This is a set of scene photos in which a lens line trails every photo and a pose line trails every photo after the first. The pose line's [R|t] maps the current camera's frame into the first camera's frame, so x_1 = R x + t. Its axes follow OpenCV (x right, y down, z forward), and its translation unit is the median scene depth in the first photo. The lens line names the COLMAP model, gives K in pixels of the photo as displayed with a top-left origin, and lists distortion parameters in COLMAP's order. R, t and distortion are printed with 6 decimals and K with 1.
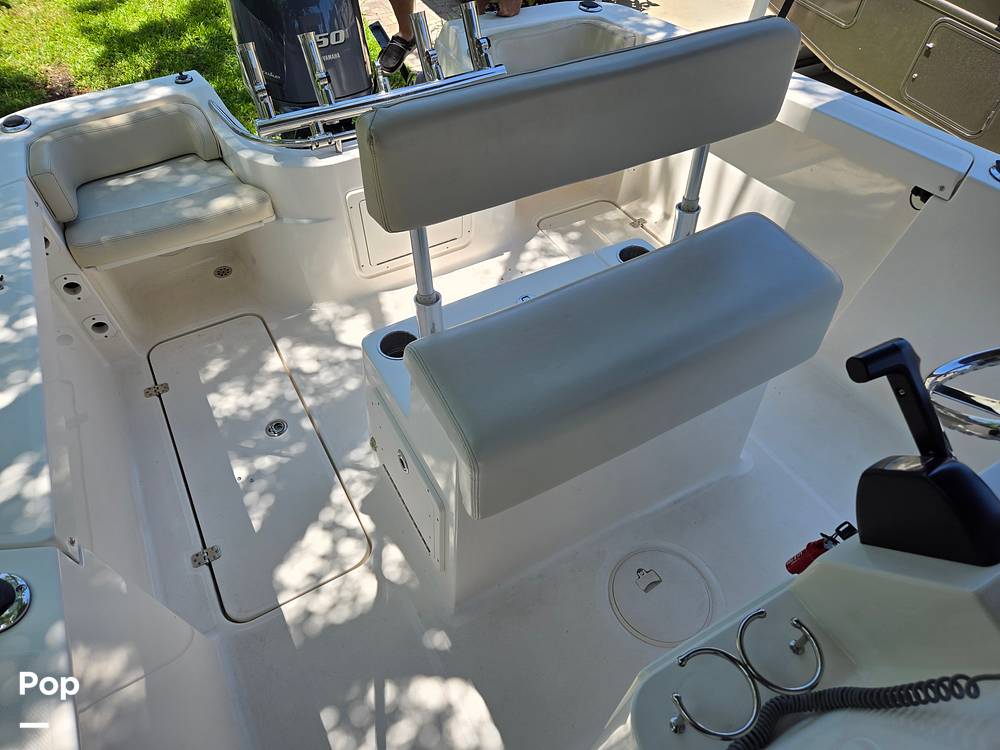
lens RADIAL K [[673.9, 0, 495.6], [0, 673.9, 376.9], [0, 0, 1]] dist [0.058034, -0.046750]
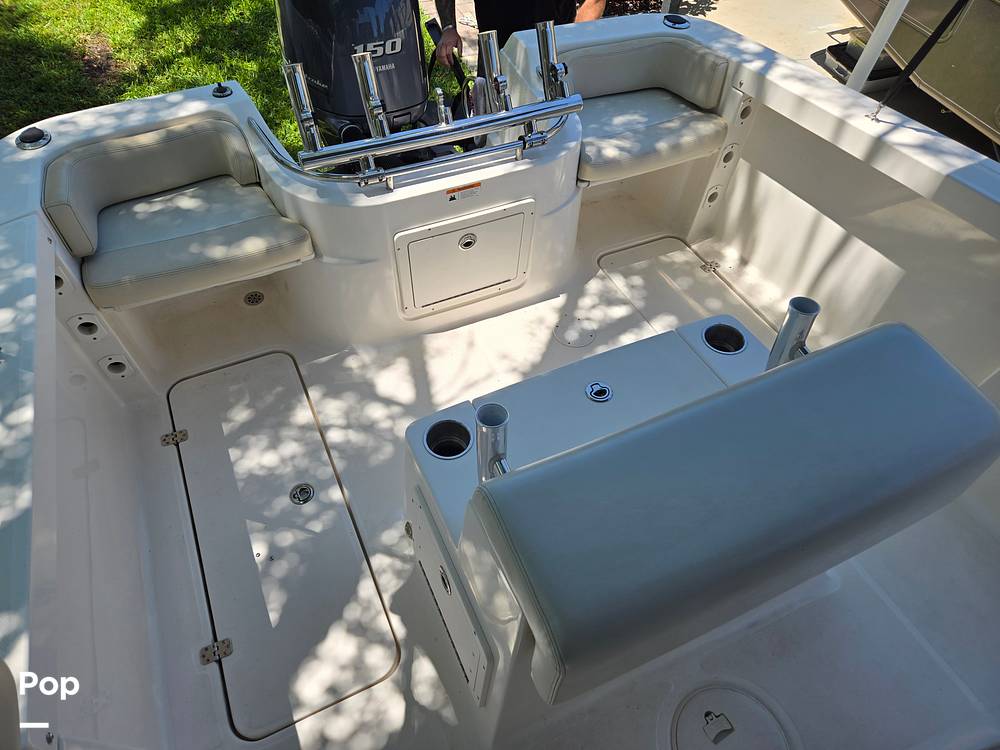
lens RADIAL K [[673.9, 0, 494.5], [0, 673.9, 376.7], [0, 0, 1]] dist [0.058034, -0.046750]
pose [[0.997126, 0.068340, -0.032705, -0.047418], [-0.067133, 0.997069, 0.036689, -0.125571], [0.035116, -0.034388, 0.998791, 0.110018]]
